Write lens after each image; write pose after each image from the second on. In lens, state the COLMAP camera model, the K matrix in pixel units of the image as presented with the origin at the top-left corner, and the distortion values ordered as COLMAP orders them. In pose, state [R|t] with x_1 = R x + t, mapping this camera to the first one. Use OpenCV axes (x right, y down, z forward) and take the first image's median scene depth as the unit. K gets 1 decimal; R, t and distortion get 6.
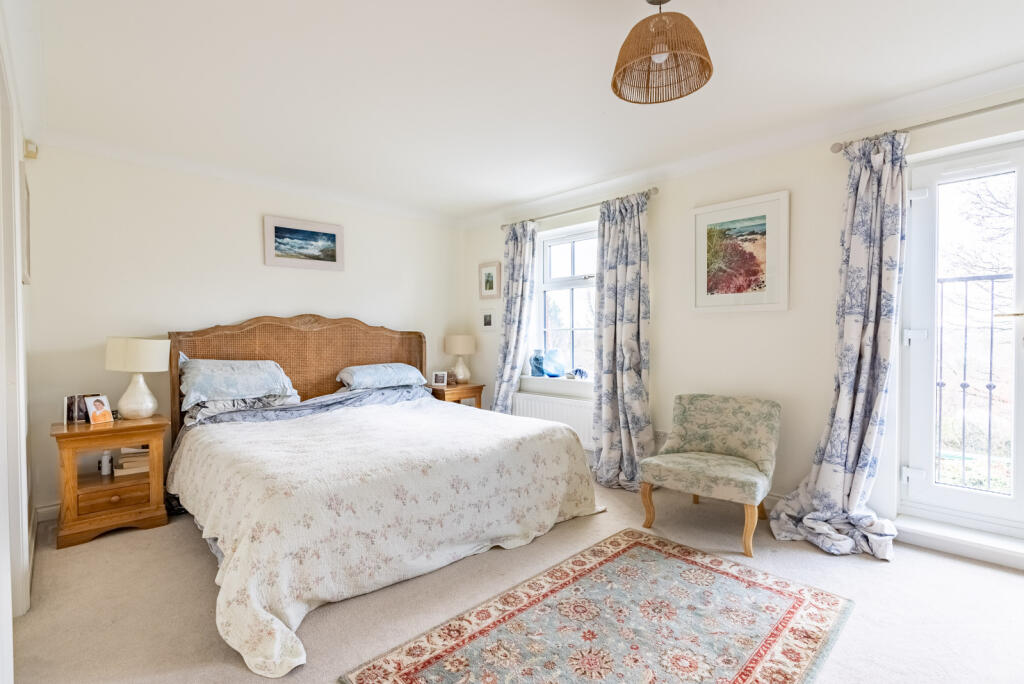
lens RADIAL K [[470.2, 0, 517.6], [0, 470.2, 340.4], [0, 0, 1]] dist [-0.008757, 0.002820]
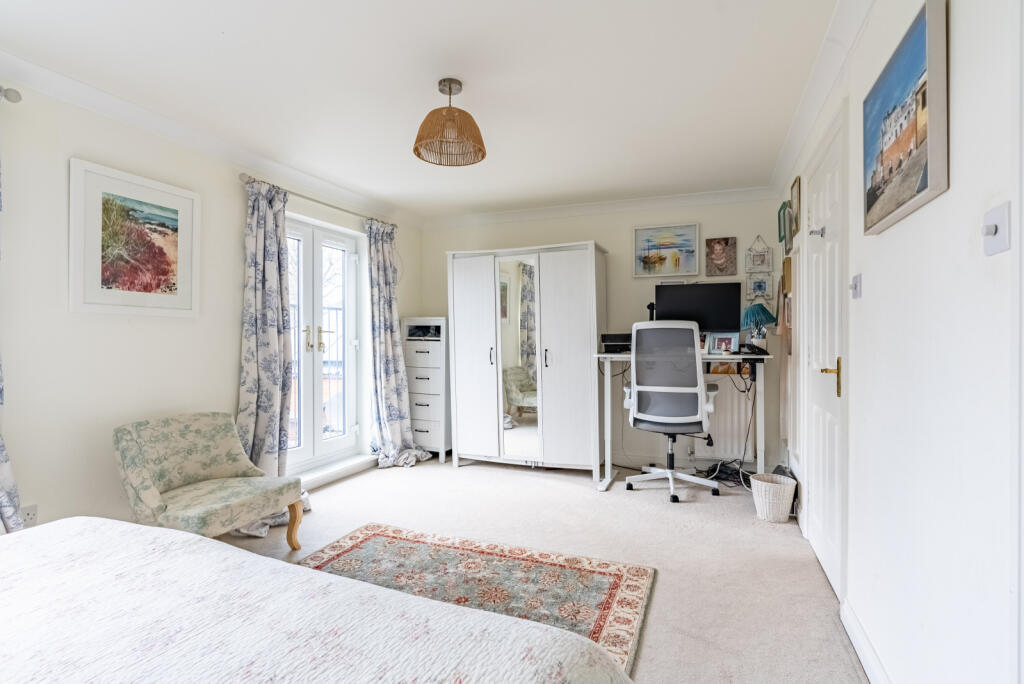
lens RADIAL K [[501.1, 0, 515.6], [0, 501.1, 344.2], [0, 0, 1]] dist [-0.011617, 0.004973]
pose [[-0.400902, -0.001018, 0.916121, -0.593476], [0.011609, 0.999913, 0.006191, -0.009301], [-0.916048, 0.013117, -0.400855, 0.777382]]
